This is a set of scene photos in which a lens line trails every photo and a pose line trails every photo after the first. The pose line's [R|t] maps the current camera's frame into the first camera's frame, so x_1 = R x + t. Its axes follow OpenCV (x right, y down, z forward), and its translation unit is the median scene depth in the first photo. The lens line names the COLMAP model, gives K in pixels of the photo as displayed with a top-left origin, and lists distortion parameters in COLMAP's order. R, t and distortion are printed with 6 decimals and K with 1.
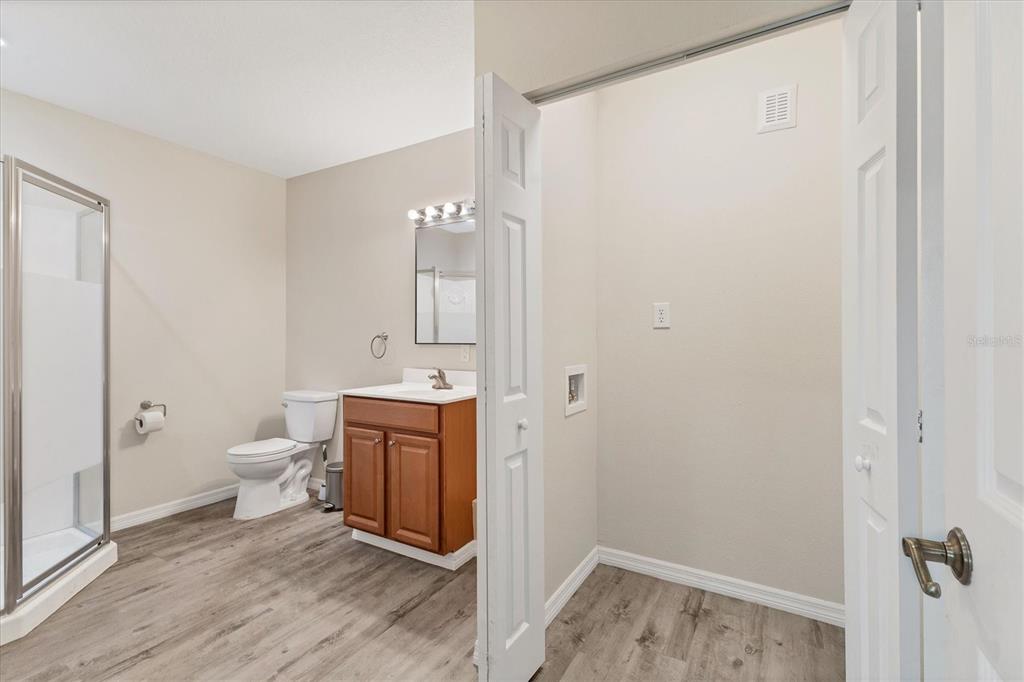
lens RADIAL K [[447.5, 0, 512.6], [0, 447.5, 337.2], [0, 0, 1]] dist [0.013743, -0.003659]
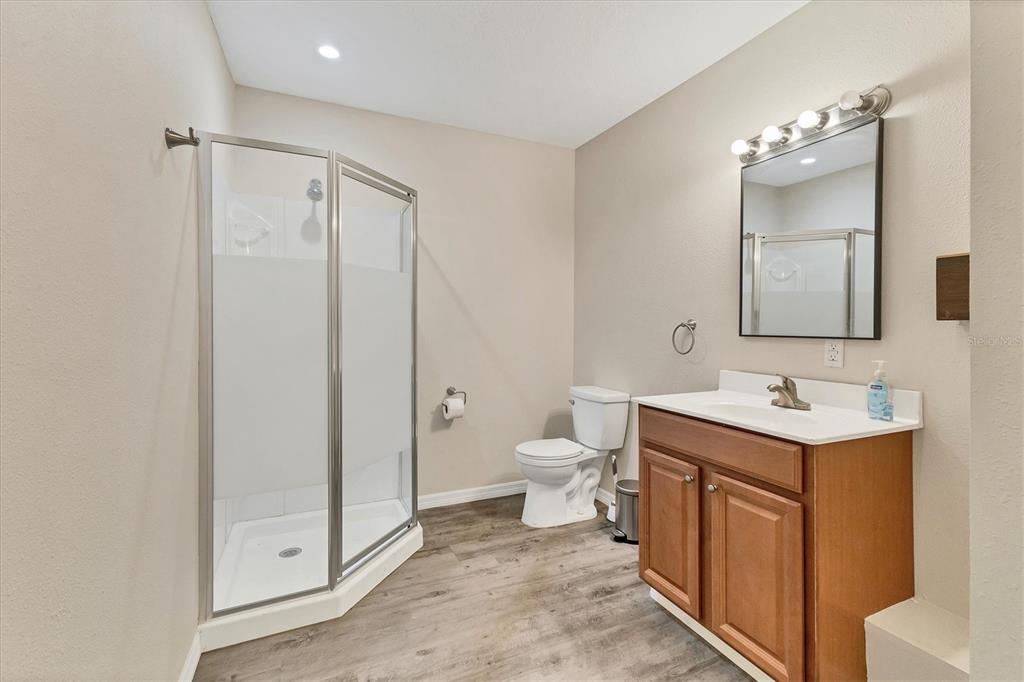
lens RADIAL K [[447.5, 0, 510.3], [0, 447.5, 330.0], [0, 0, 1]] dist [0.013743, -0.003659]
pose [[0.813975, 0.009293, -0.580826, -0.120966], [-0.001899, 0.999909, 0.013338, -0.003551], [0.580897, -0.009754, 0.813919, 0.271730]]
